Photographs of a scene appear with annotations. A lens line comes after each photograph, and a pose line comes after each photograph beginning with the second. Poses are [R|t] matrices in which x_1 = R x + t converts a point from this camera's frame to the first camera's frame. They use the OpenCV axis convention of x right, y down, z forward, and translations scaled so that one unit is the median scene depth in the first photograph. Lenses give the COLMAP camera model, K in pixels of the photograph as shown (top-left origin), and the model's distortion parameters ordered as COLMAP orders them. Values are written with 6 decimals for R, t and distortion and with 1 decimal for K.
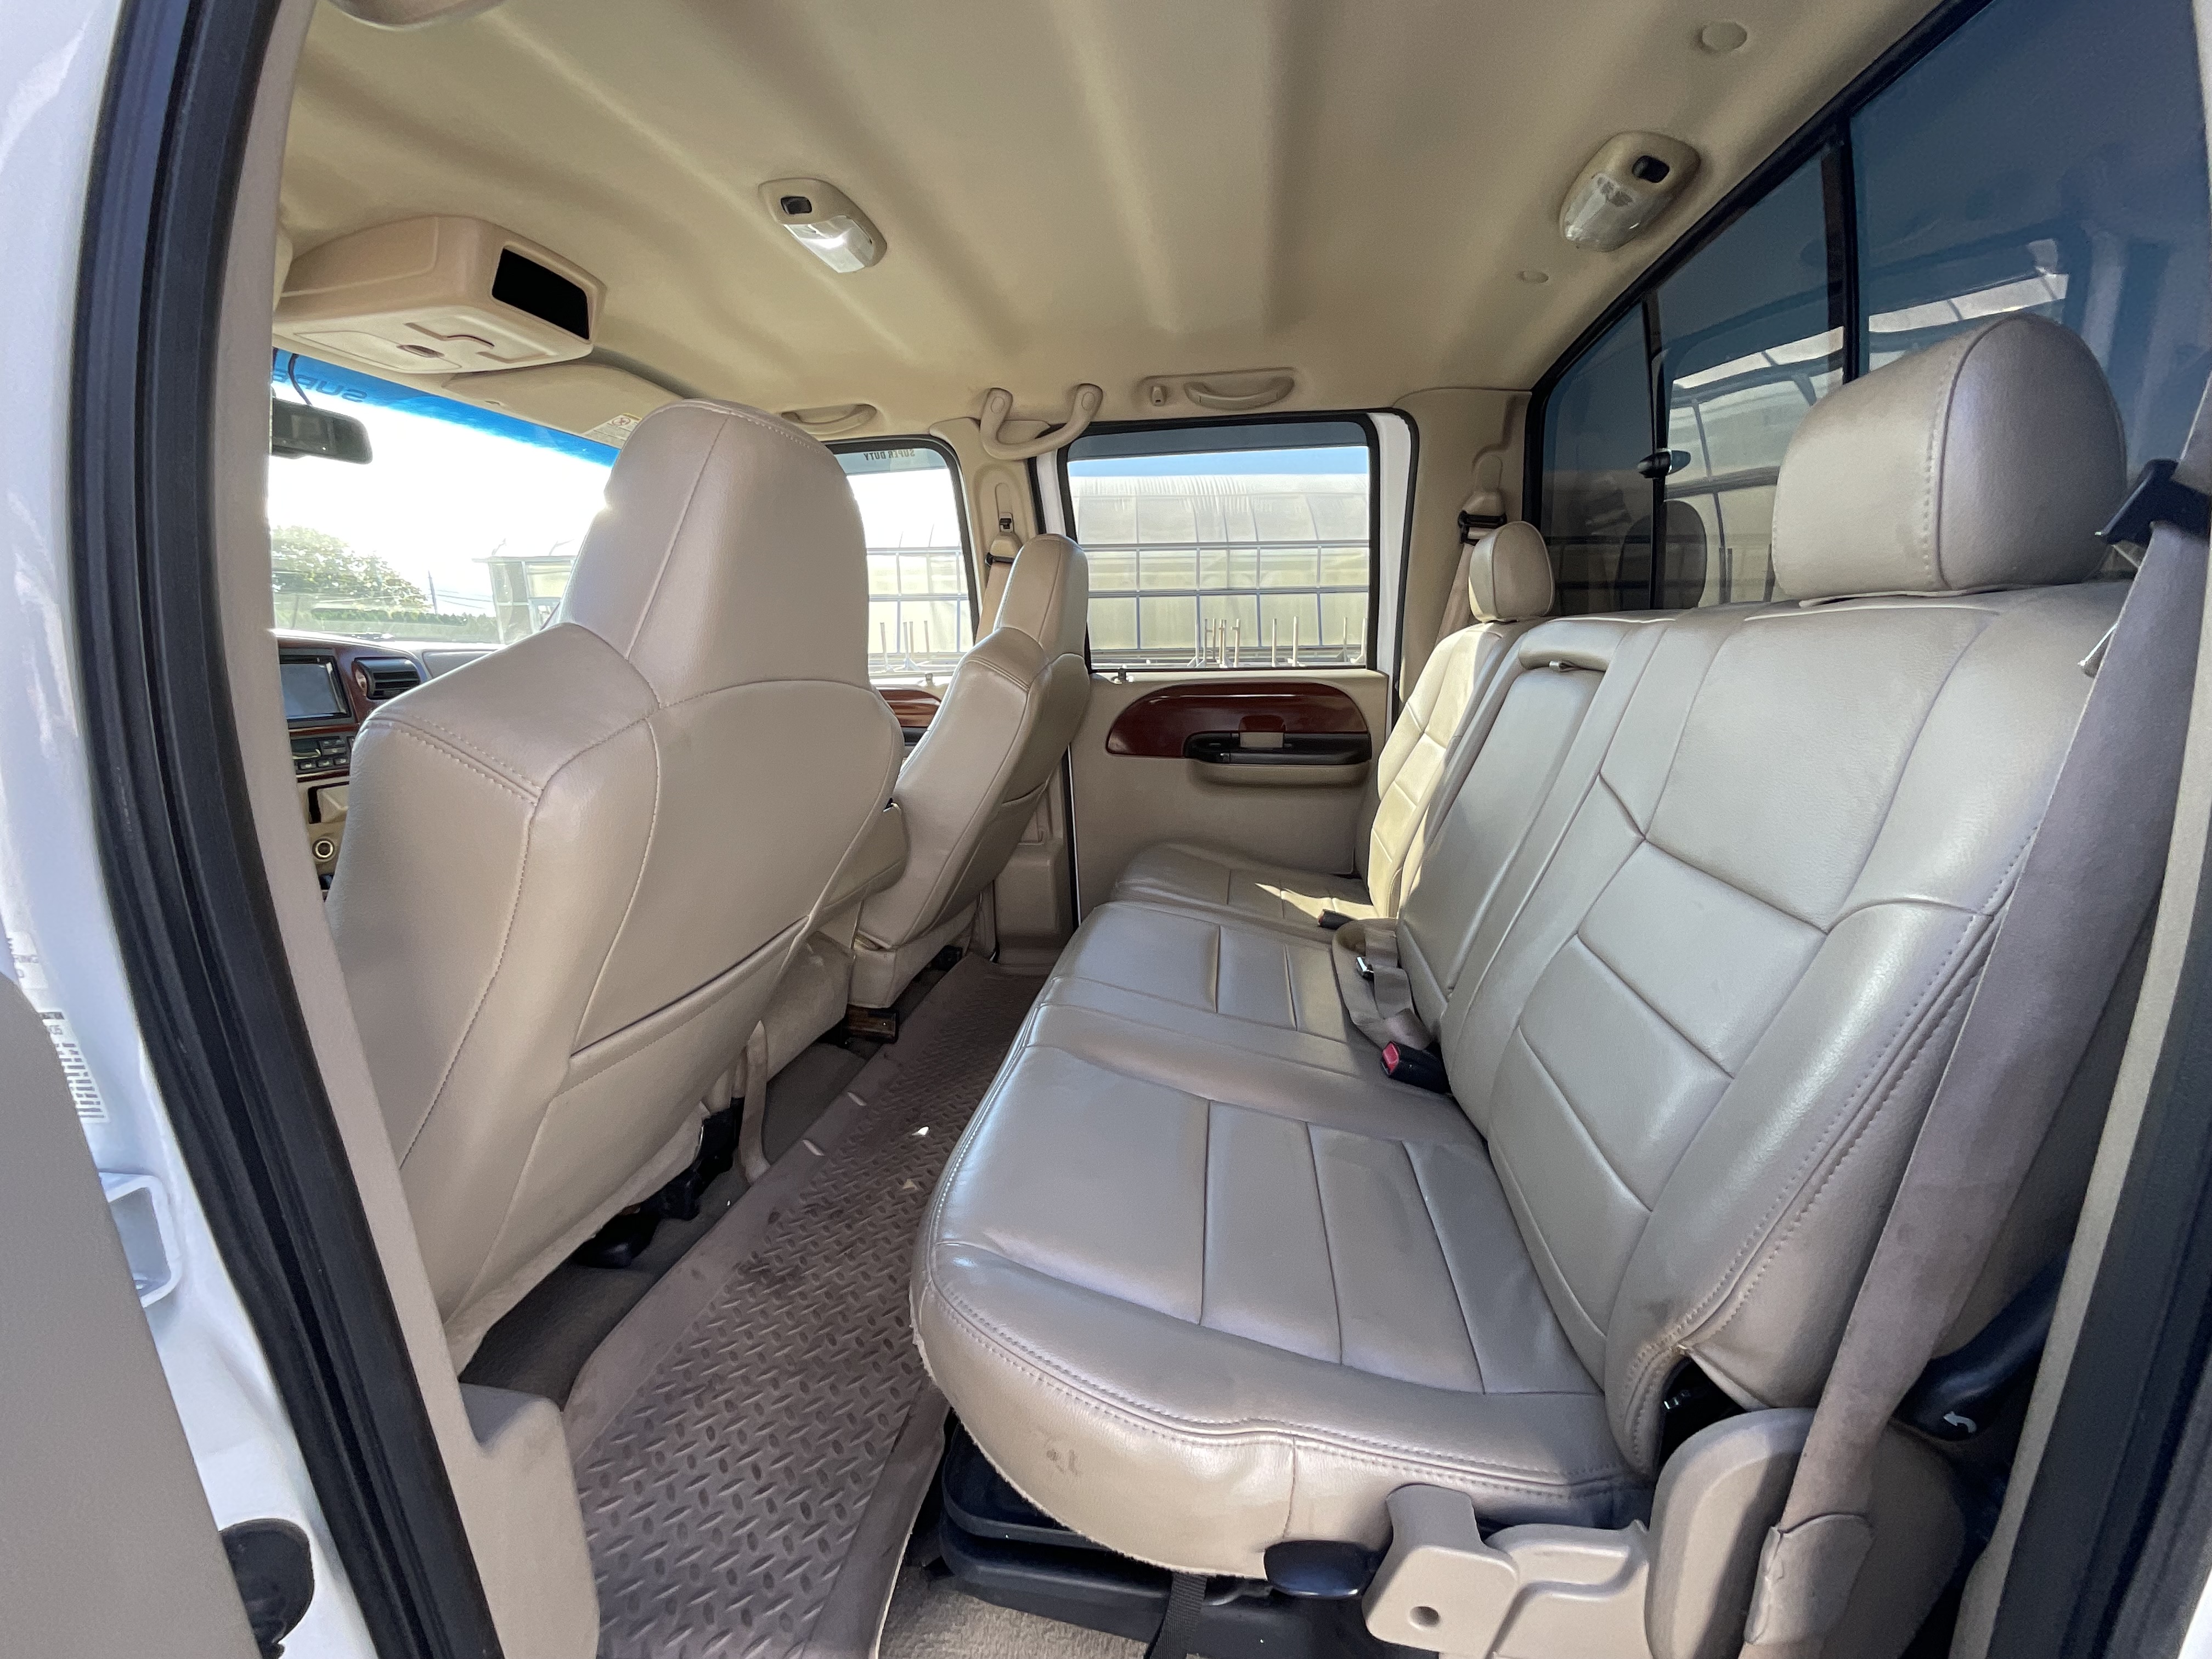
lens RADIAL K [[892.0, 0, 1104.5], [0, 892.0, 833.4], [0, 0, 1]] dist [0.007376, -0.002862]
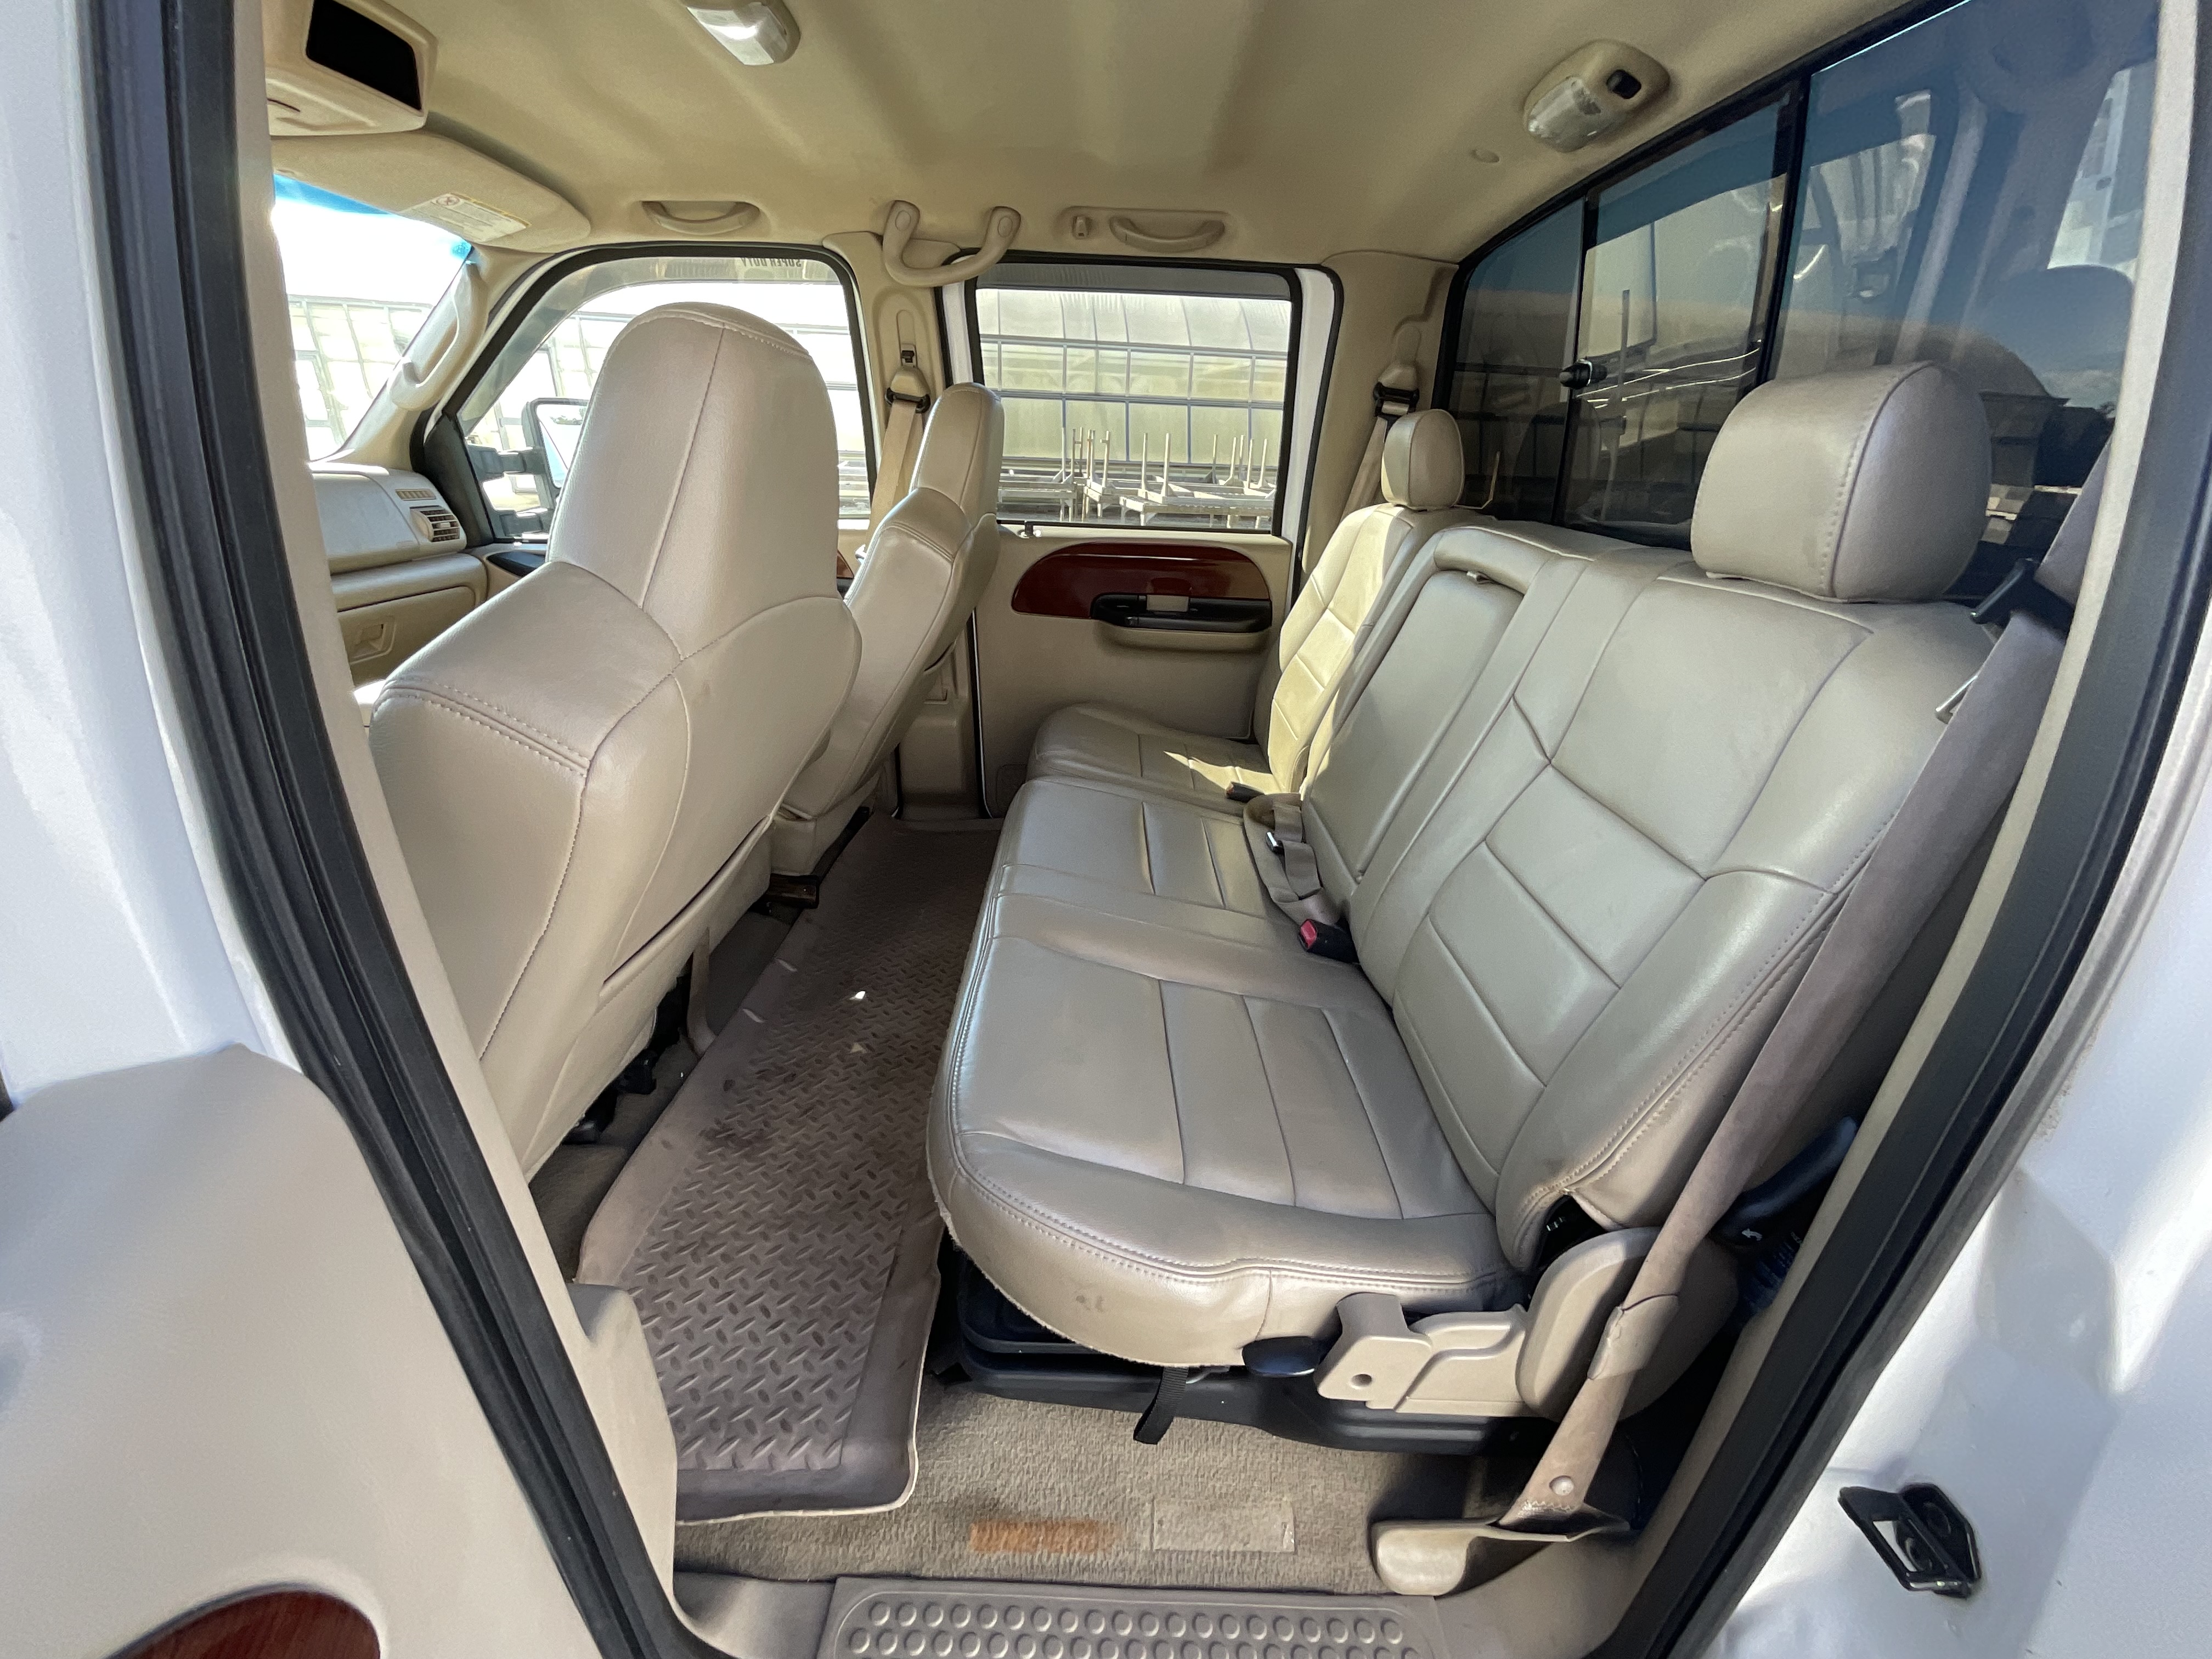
lens RADIAL K [[892.0, 0, 1103.9], [0, 892.0, 831.9], [0, 0, 1]] dist [0.007376, -0.002862]
pose [[0.987702, -0.009881, 0.156038, -0.120194], [-0.020697, 0.980955, 0.193129, -0.096676], [-0.154975, -0.193983, 0.968686, -0.039859]]
